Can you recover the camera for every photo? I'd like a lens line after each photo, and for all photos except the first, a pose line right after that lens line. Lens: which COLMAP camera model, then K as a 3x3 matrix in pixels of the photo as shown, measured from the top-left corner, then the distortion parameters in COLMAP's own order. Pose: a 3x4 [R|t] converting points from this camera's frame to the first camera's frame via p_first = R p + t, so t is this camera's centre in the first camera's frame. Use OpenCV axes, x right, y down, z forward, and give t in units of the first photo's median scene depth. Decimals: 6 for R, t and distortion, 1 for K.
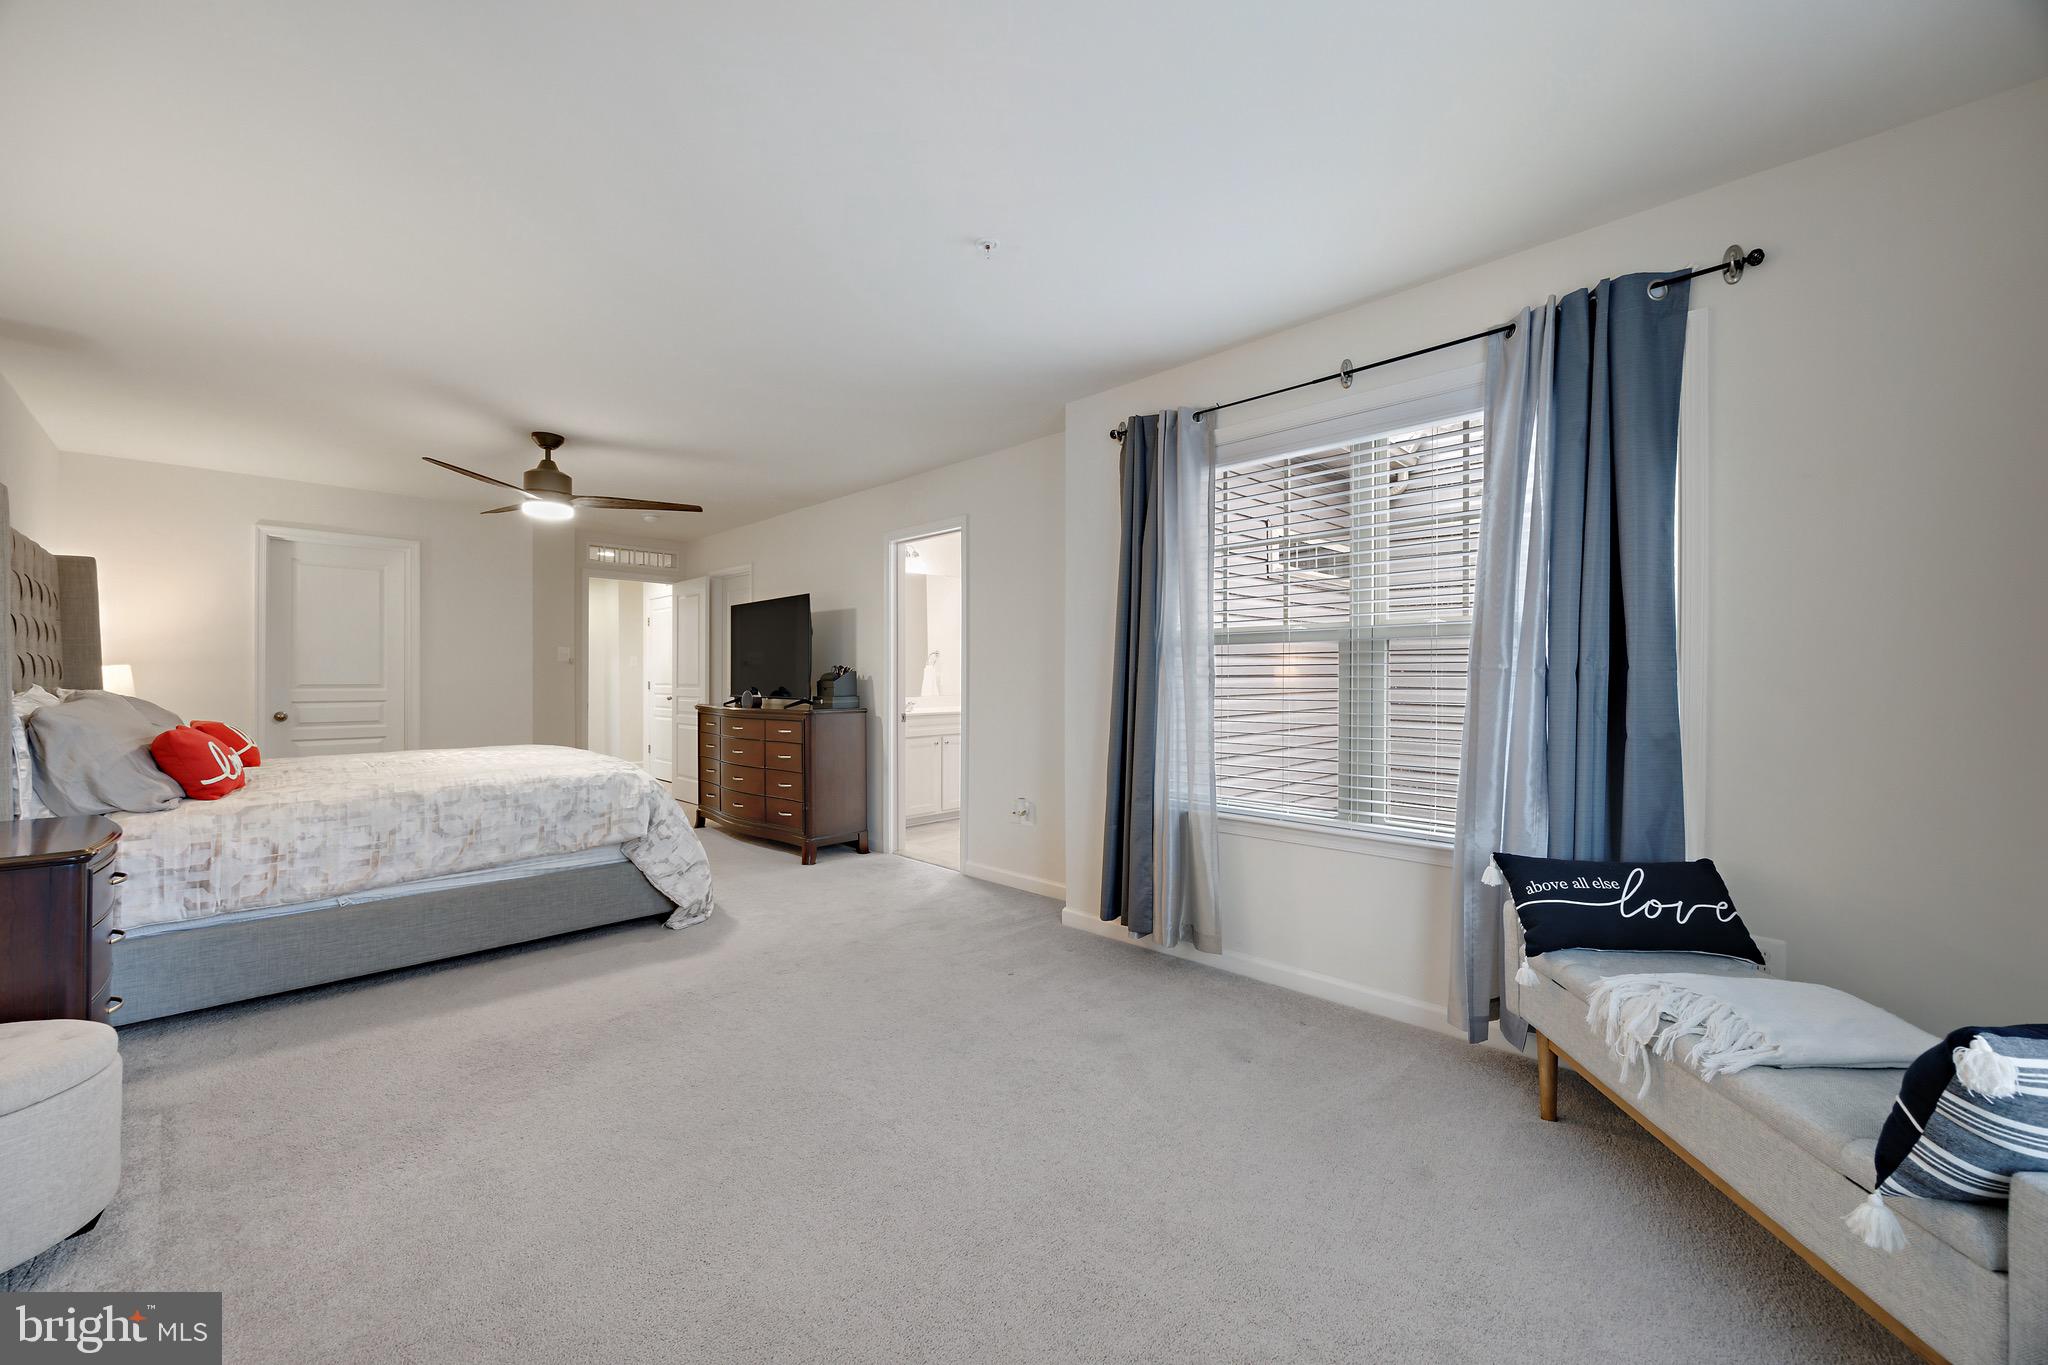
lens RADIAL K [[762.1, 0, 1021.6], [0, 762.1, 678.5], [0, 0, 1]] dist [-0.005505, -0.000033]
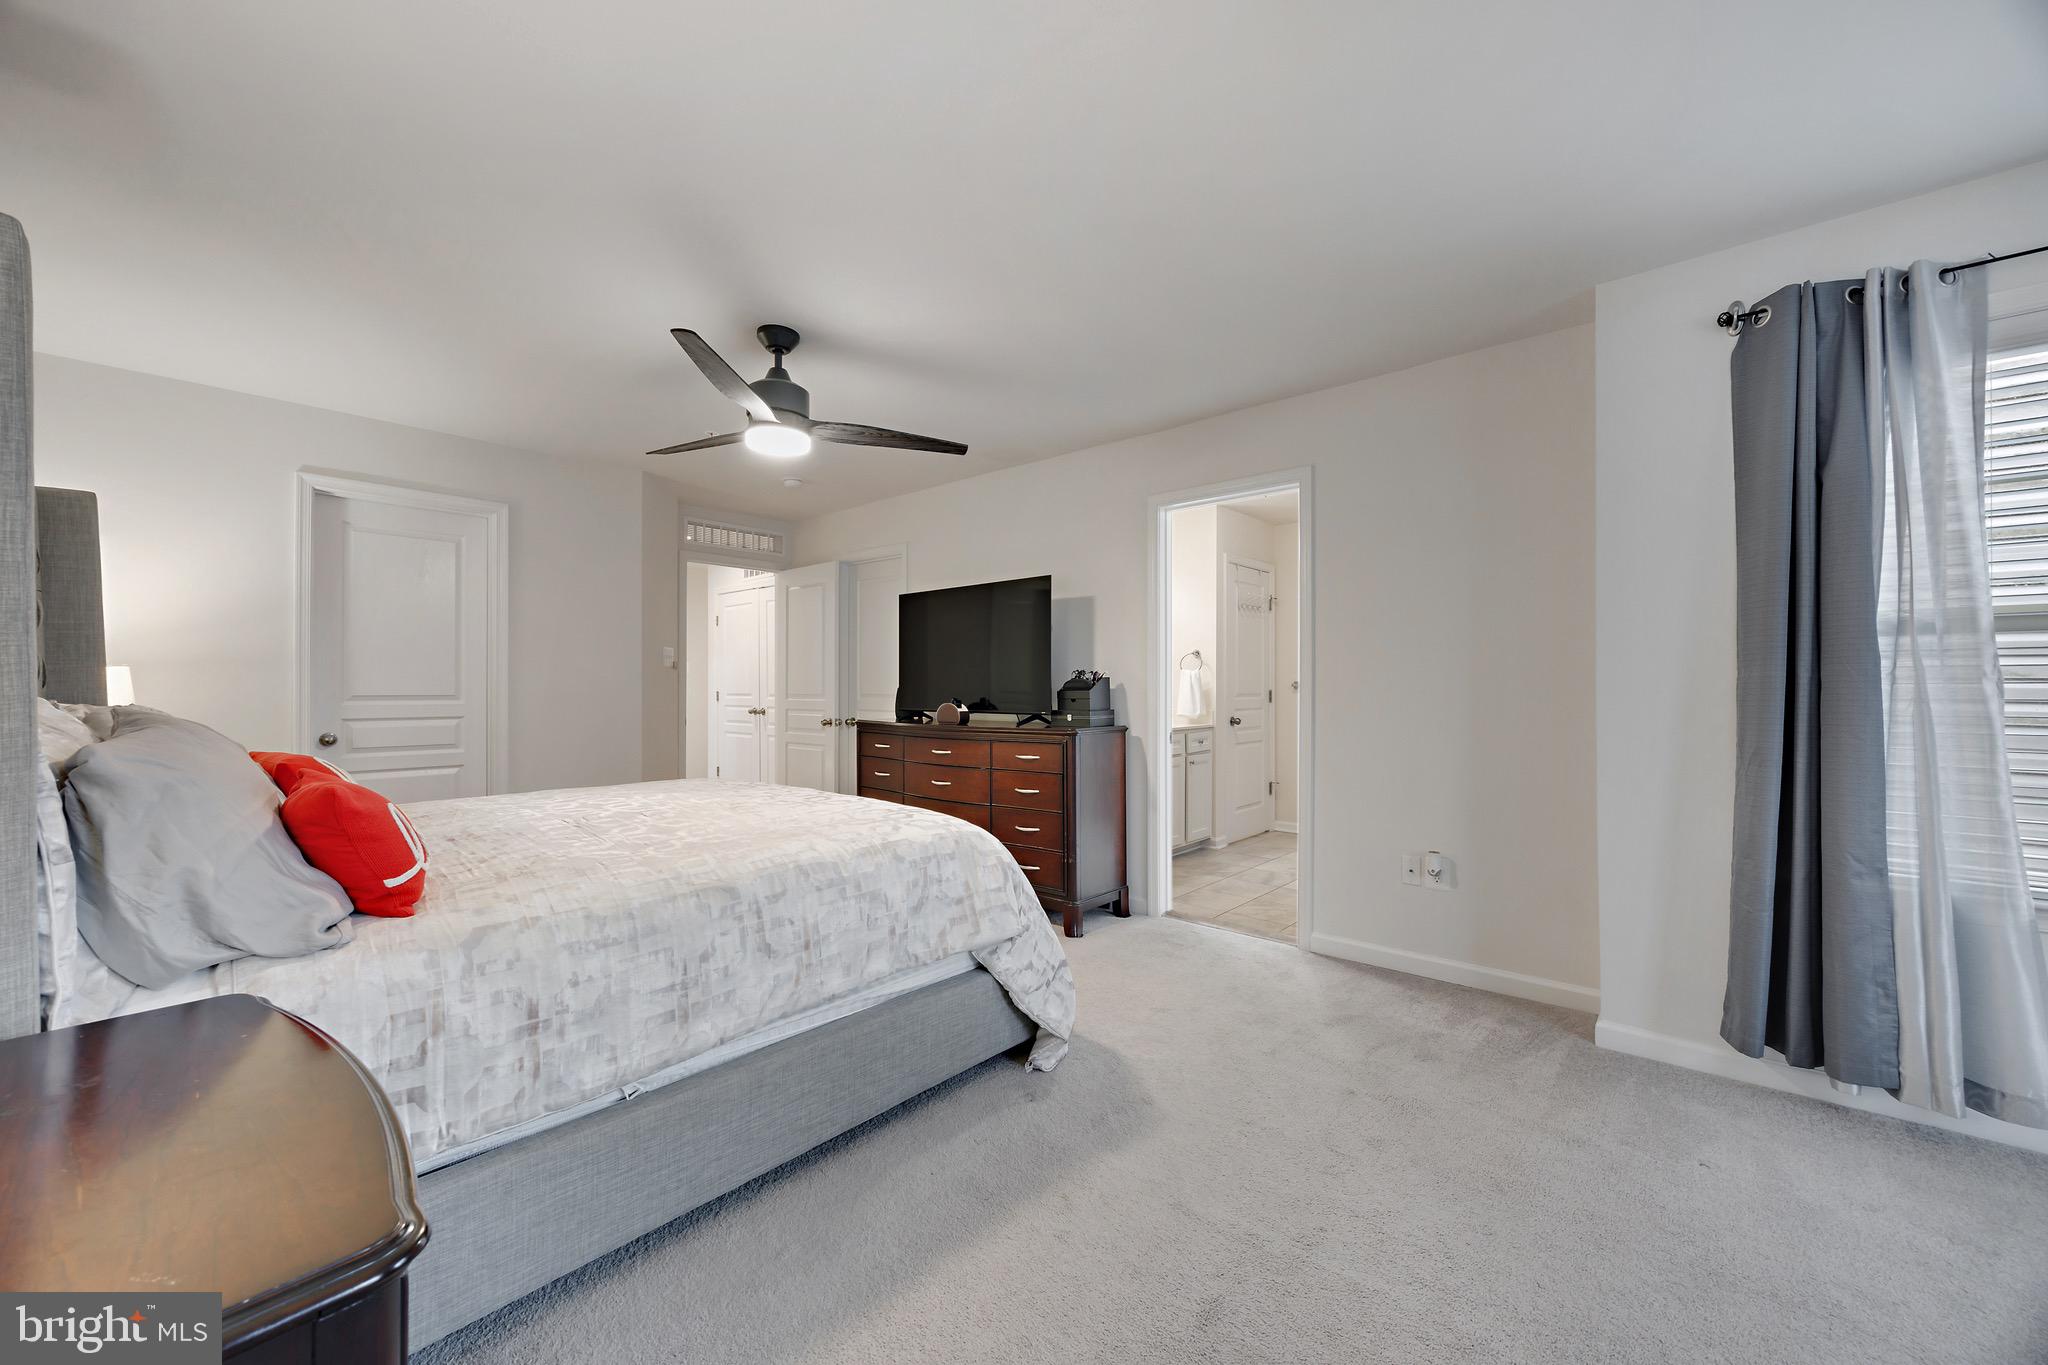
lens RADIAL K [[773.4, 0, 1019.3], [0, 773.4, 687.0], [0, 0, 1]] dist [-0.002046, -0.000171]
pose [[0.999069, -0.000087, 0.043145, -0.575227], [0.000202, 0.999996, -0.002660, 0.003228], [-0.043144, 0.002666, 0.999065, 0.386566]]
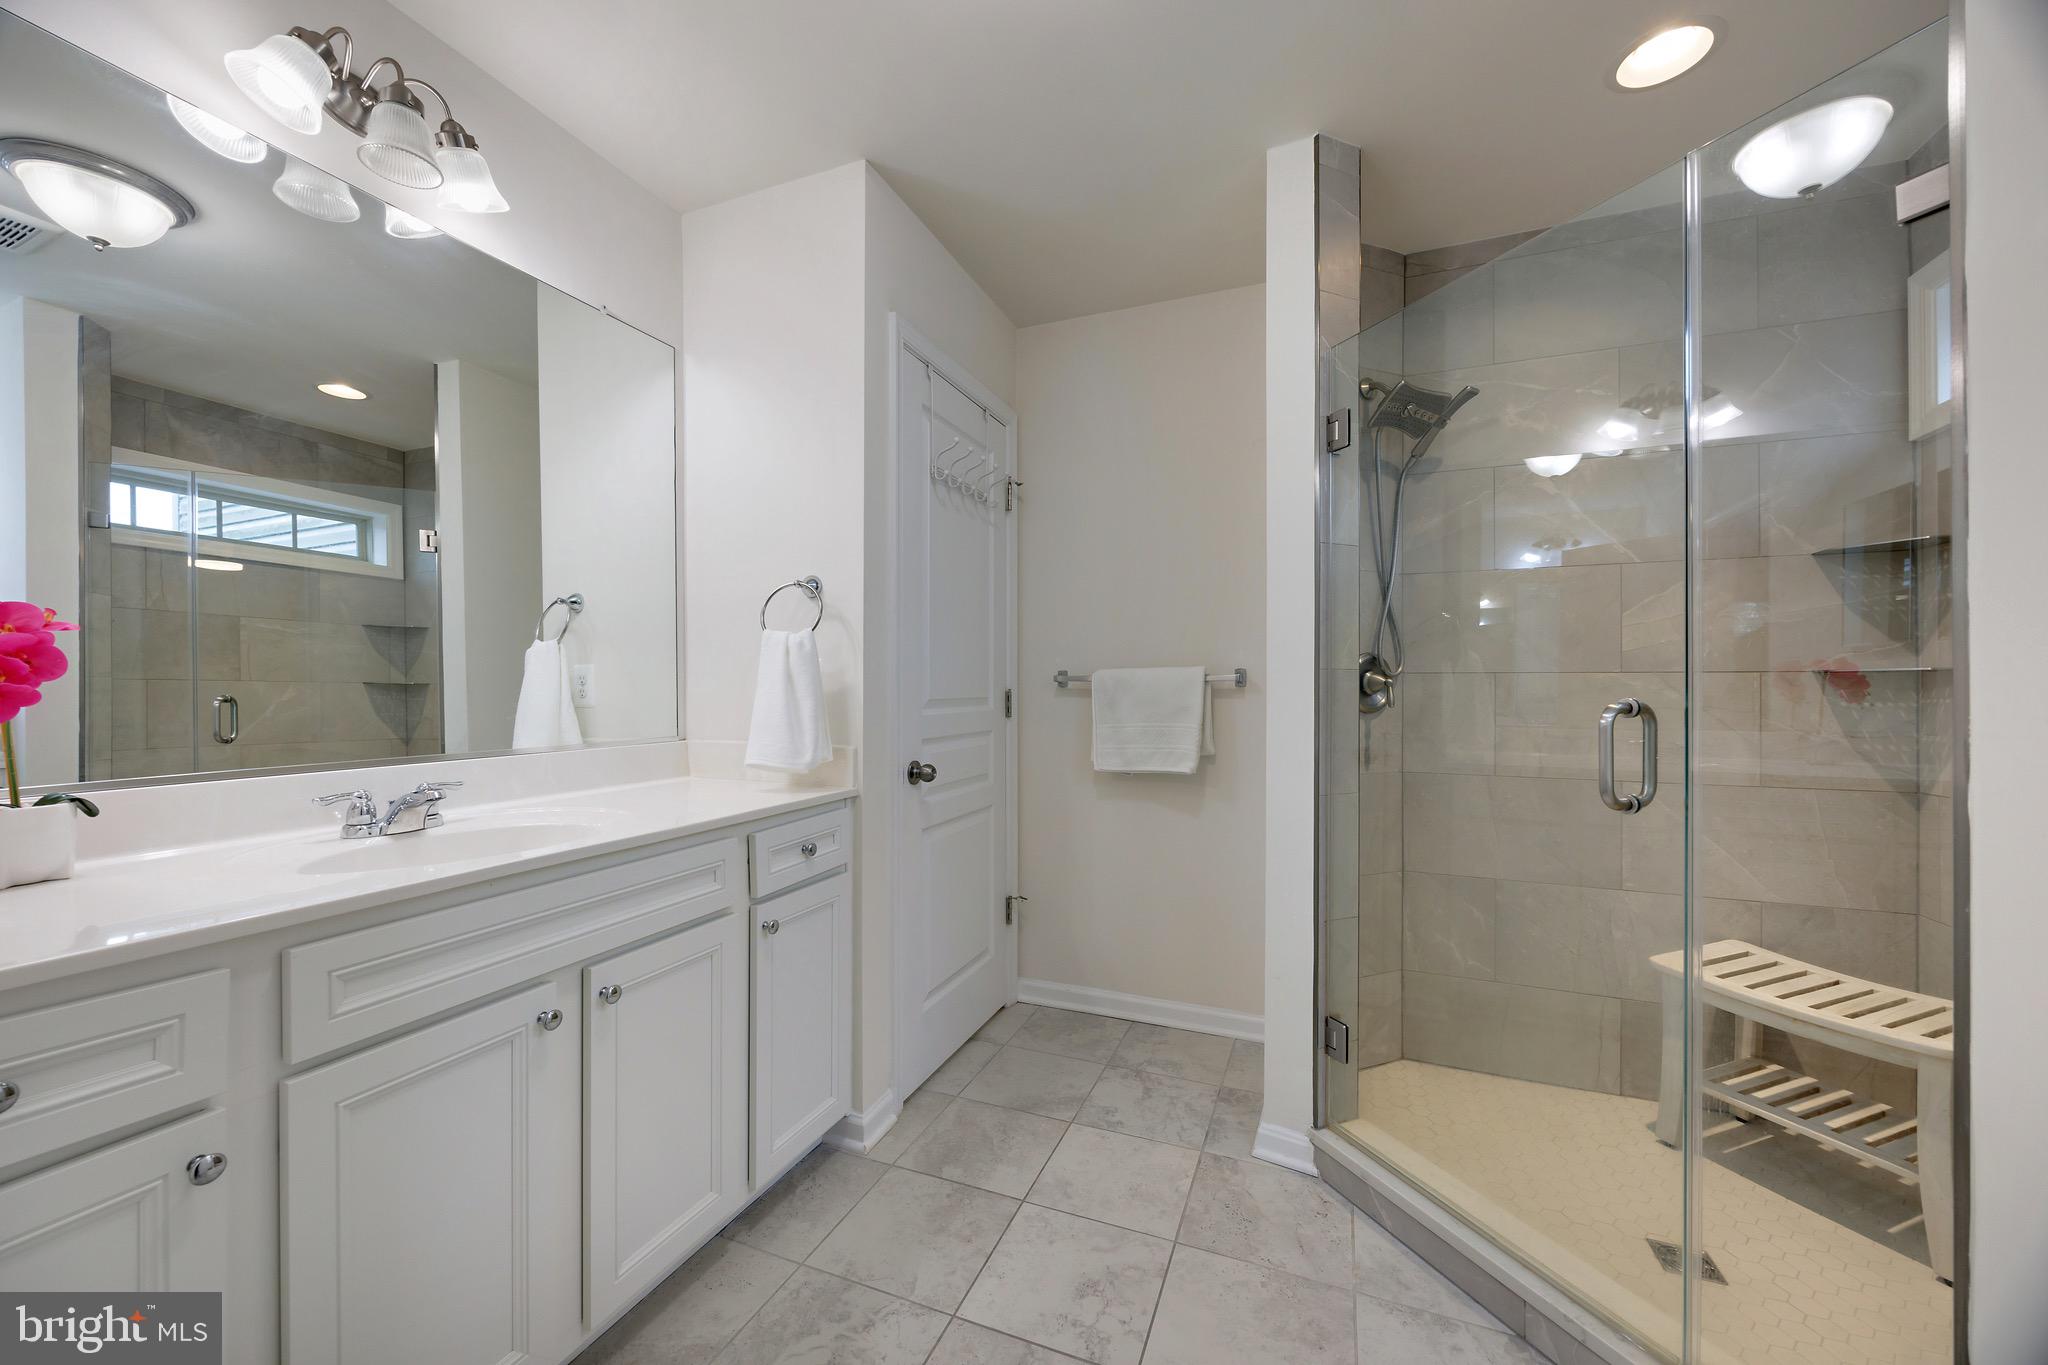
lens RADIAL K [[773.4, 0, 1019.3], [0, 773.4, 687.0], [0, 0, 1]] dist [-0.002046, -0.000171]
pose [[0.926998, -0.000444, 0.375067, -0.150237], [0.000227, 1.000000, 0.000623, 0.002852], [-0.375067, -0.000492, 0.926998, 1.557445]]
